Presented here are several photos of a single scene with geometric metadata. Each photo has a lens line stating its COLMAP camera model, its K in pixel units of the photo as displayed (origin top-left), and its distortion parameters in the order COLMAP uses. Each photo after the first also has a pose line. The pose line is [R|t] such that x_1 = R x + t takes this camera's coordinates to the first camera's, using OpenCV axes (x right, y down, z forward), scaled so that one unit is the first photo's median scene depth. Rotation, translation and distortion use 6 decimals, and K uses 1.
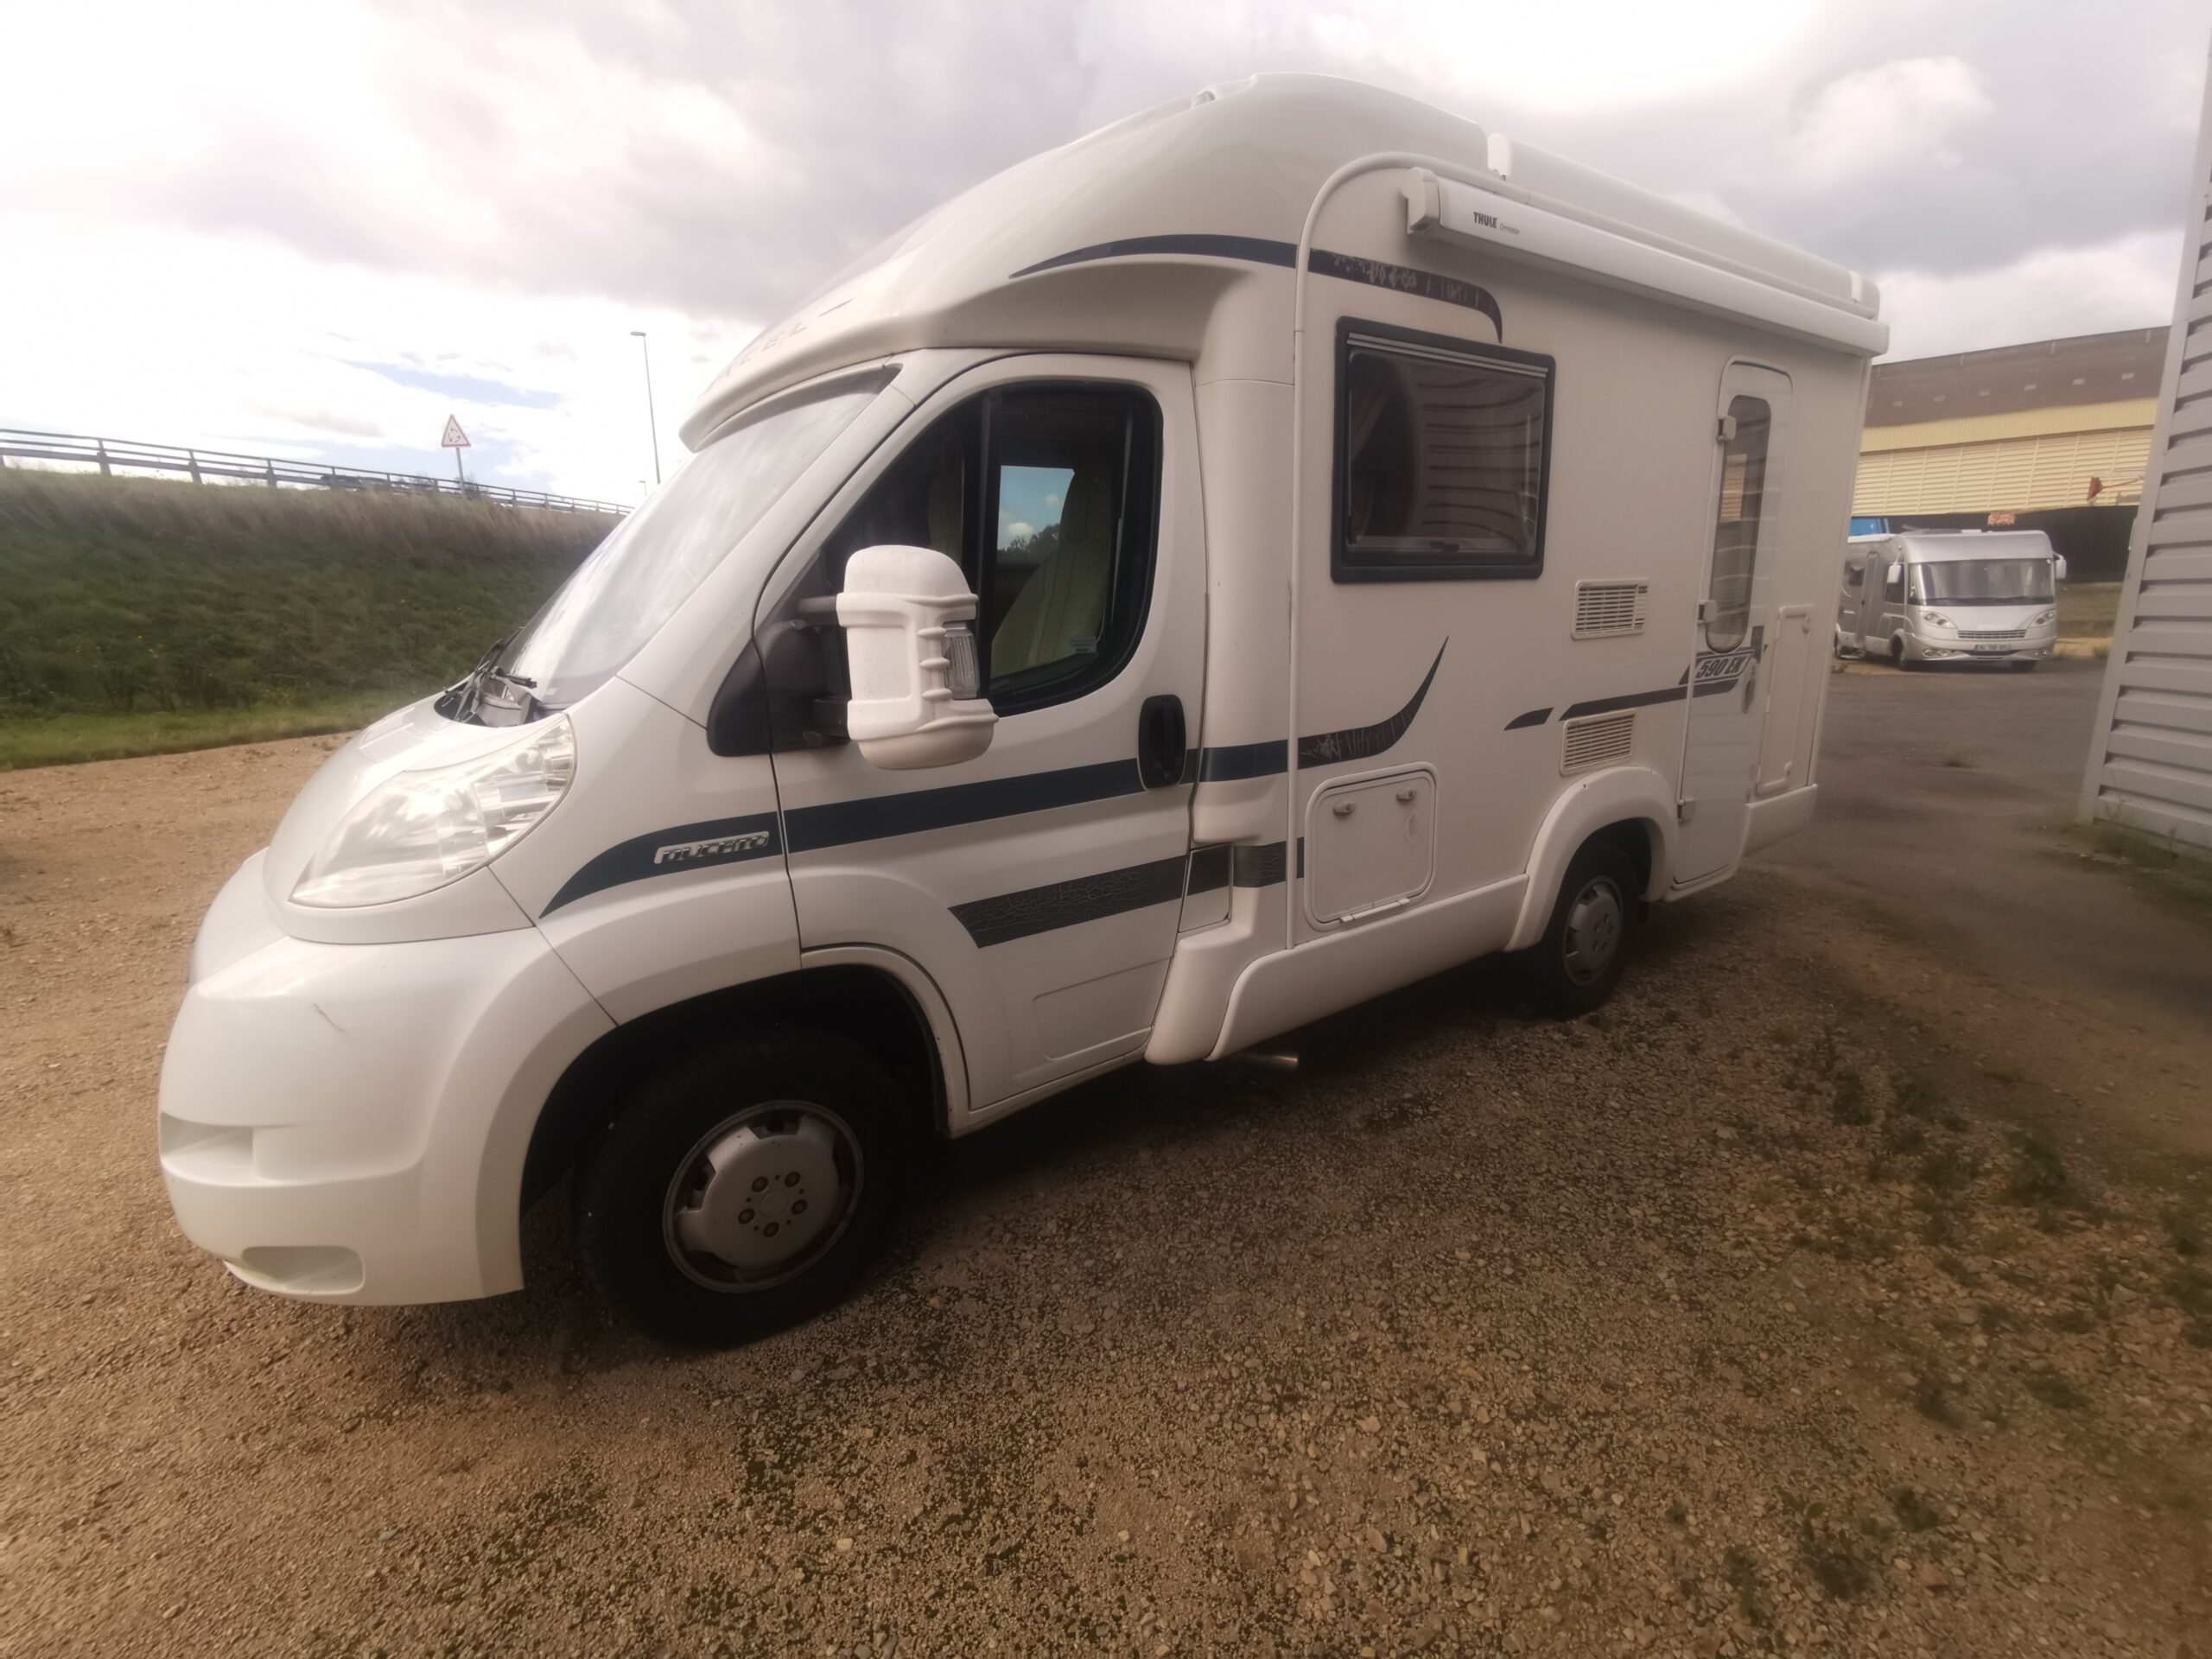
lens RADIAL K [[1028.7, 0, 1098.7], [0, 1028.7, 830.5], [0, 0, 1]] dist [-0.015993, 0.017194]
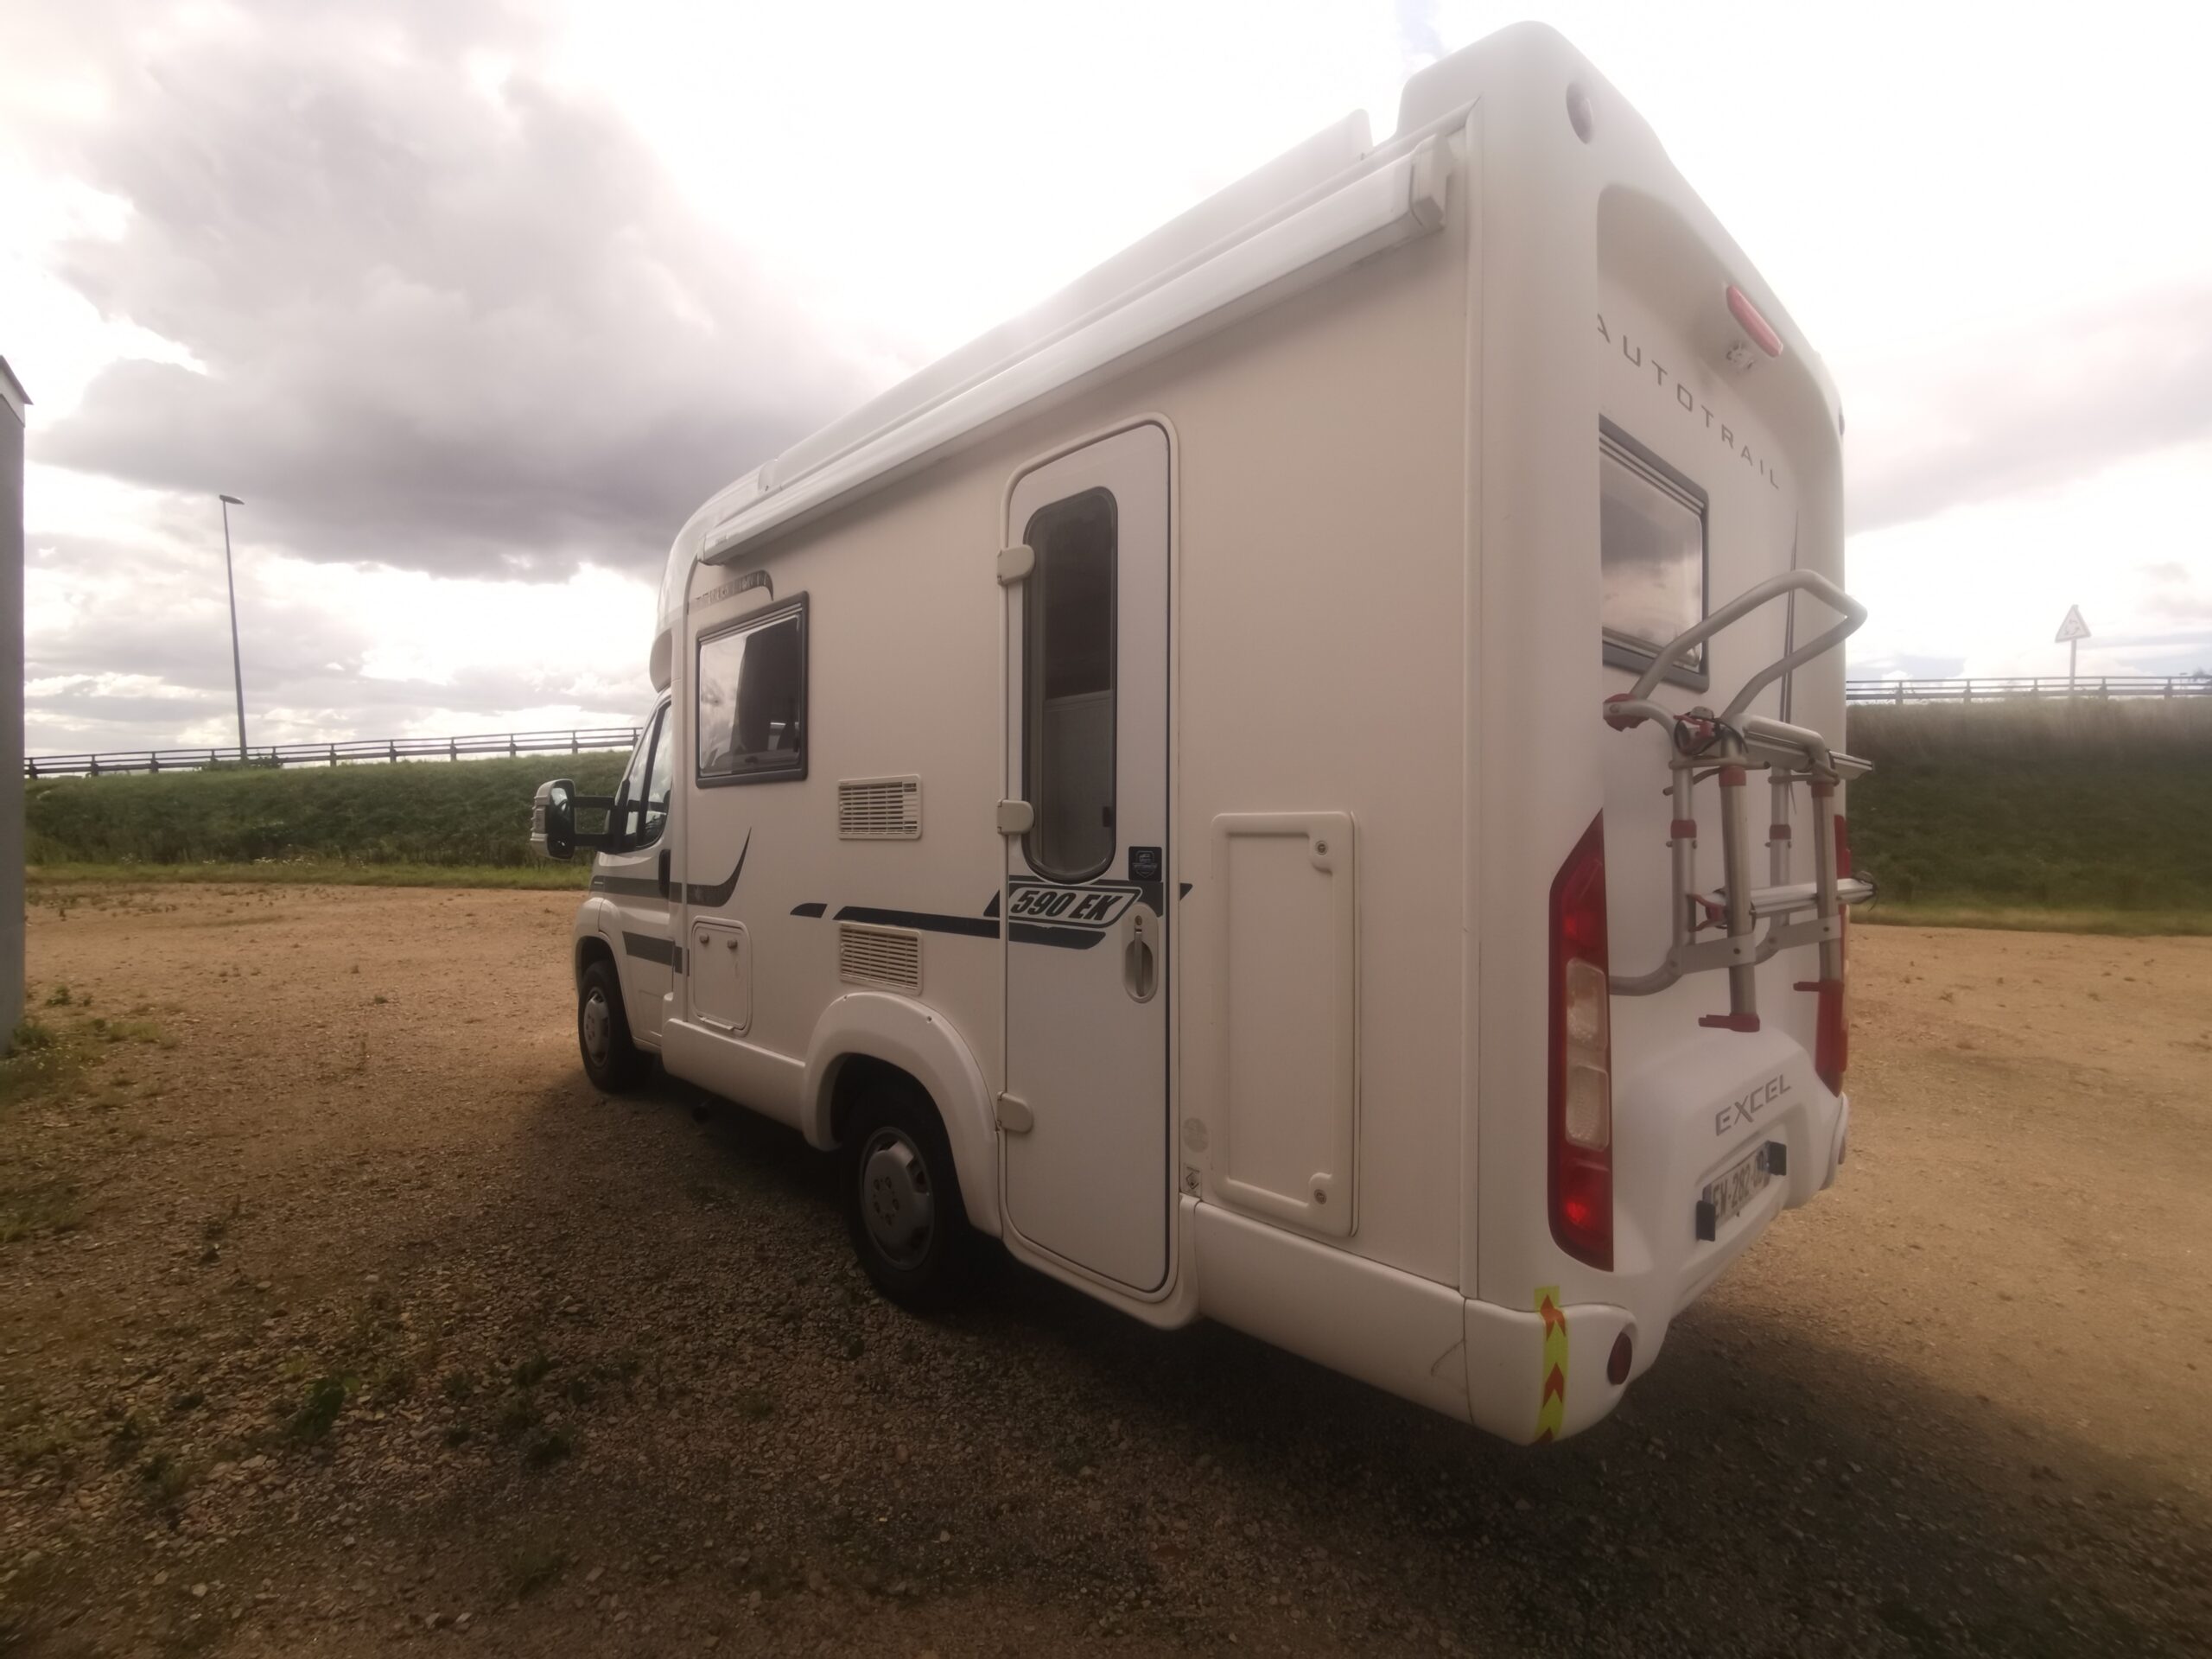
lens RADIAL K [[1028.7, 0, 1098.7], [0, 1028.7, 830.5], [0, 0, 1]] dist [-0.015993, 0.017194]
pose [[0.117939, 0.025489, -0.992694, 1.348216], [-0.223005, 0.974816, -0.001465, -0.227920], [0.967657, 0.221548, 0.120653, 1.029594]]
